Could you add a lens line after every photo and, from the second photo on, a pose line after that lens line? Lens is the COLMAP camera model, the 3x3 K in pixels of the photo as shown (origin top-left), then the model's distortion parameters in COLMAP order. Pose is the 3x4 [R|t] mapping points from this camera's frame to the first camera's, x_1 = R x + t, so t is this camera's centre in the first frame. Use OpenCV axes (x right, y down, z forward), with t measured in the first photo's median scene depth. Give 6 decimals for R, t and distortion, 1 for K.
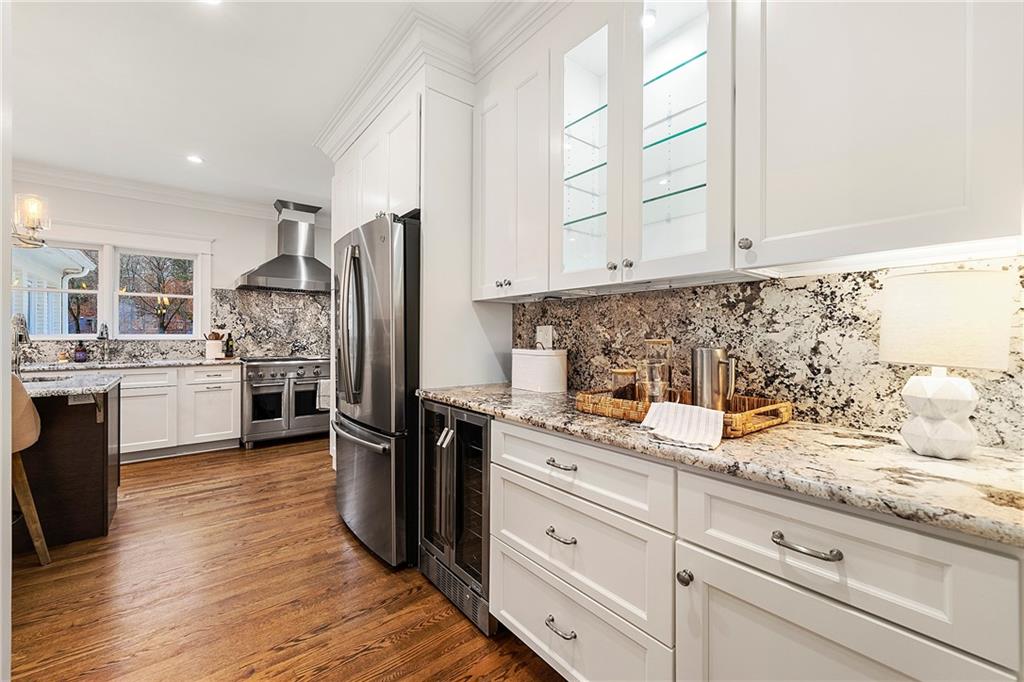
lens RADIAL K [[413.5, 0, 514.0], [0, 413.5, 335.9], [0, 0, 1]] dist [0.000196, -0.000204]
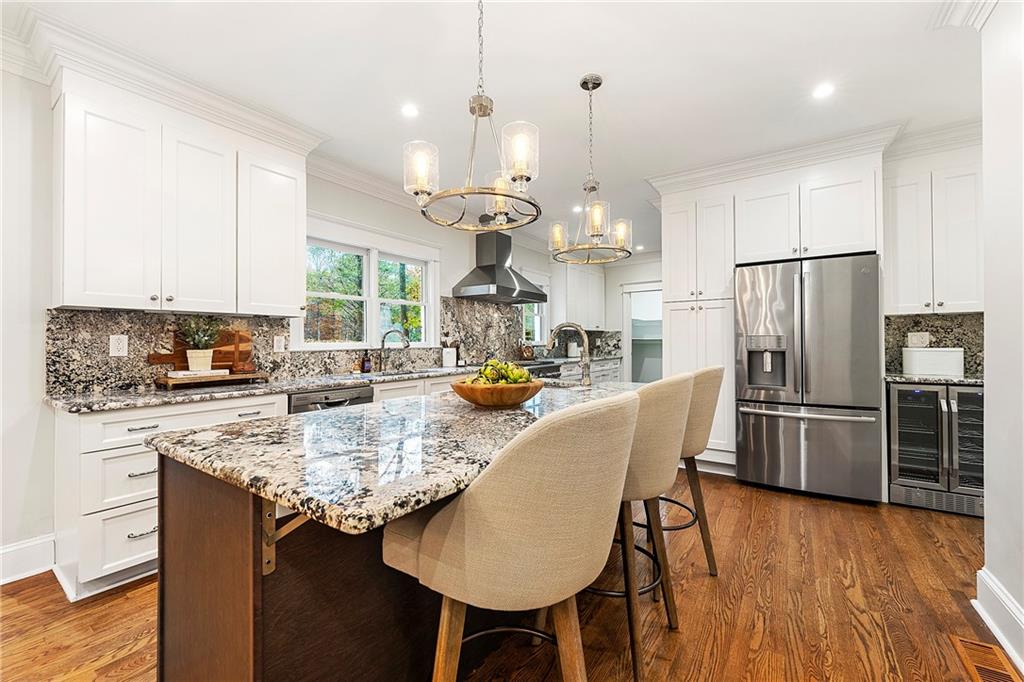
lens RADIAL K [[413.5, 0, 514.0], [0, 413.5, 335.9], [0, 0, 1]] dist [0.000196, -0.000204]
pose [[0.959156, -0.006485, 0.282802, -1.038856], [0.010742, 0.999851, -0.013504, -0.004131], [-0.282672, 0.015991, 0.959083, -0.008513]]
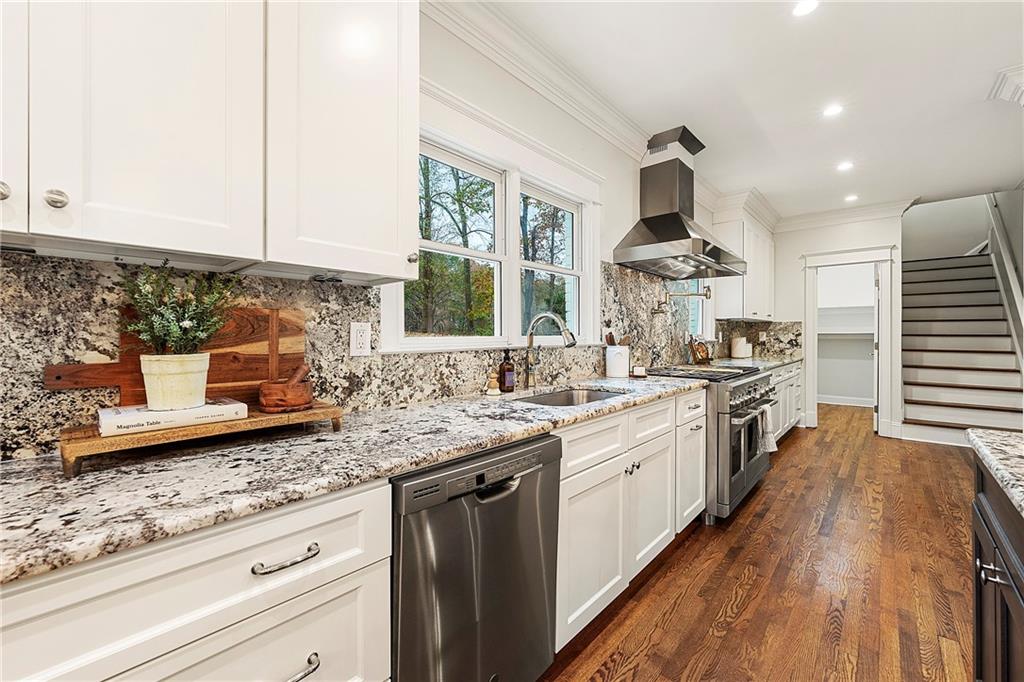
lens RADIAL K [[413.5, 0, 514.0], [0, 413.5, 335.9], [0, 0, 1]] dist [0.000196, -0.000204]
pose [[0.988280, -0.004482, 0.152583, -1.172490], [0.004148, 0.999988, 0.002503, -0.007368], [-0.152592, -0.001840, 0.988287, 0.510349]]
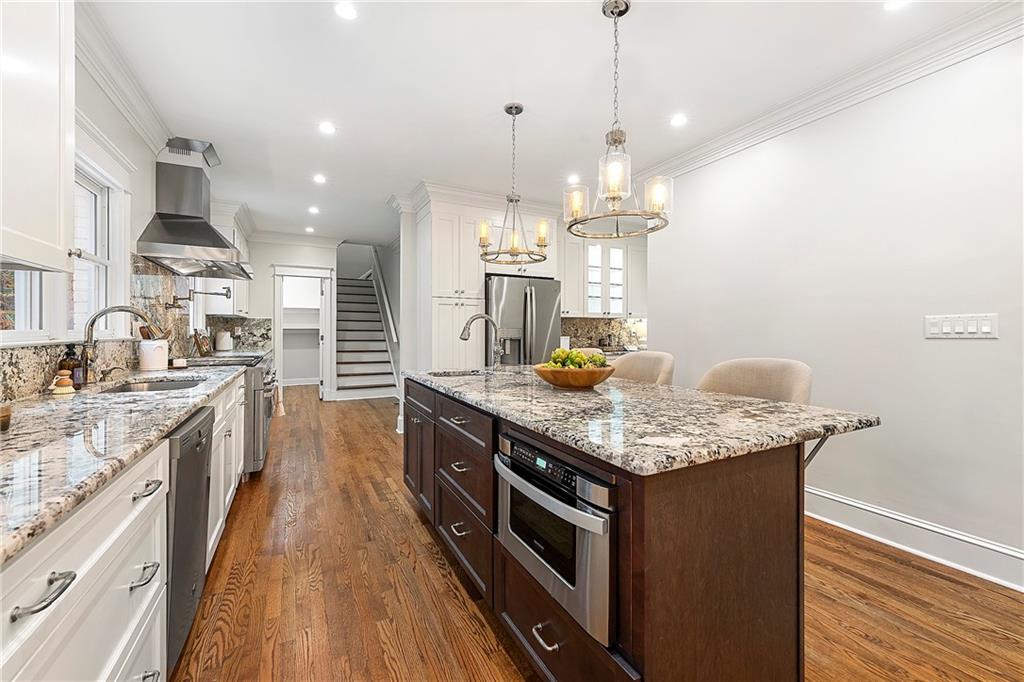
lens RADIAL K [[418.2, 0, 512.3], [0, 418.2, 329.0], [0, 0, 1]] dist [0.000235, -0.000002]
pose [[0.203327, 0.000896, 0.979111, -1.485797], [-0.002173, 0.999998, -0.000464, -0.007618], [-0.979109, -0.002033, 0.203328, 0.422941]]
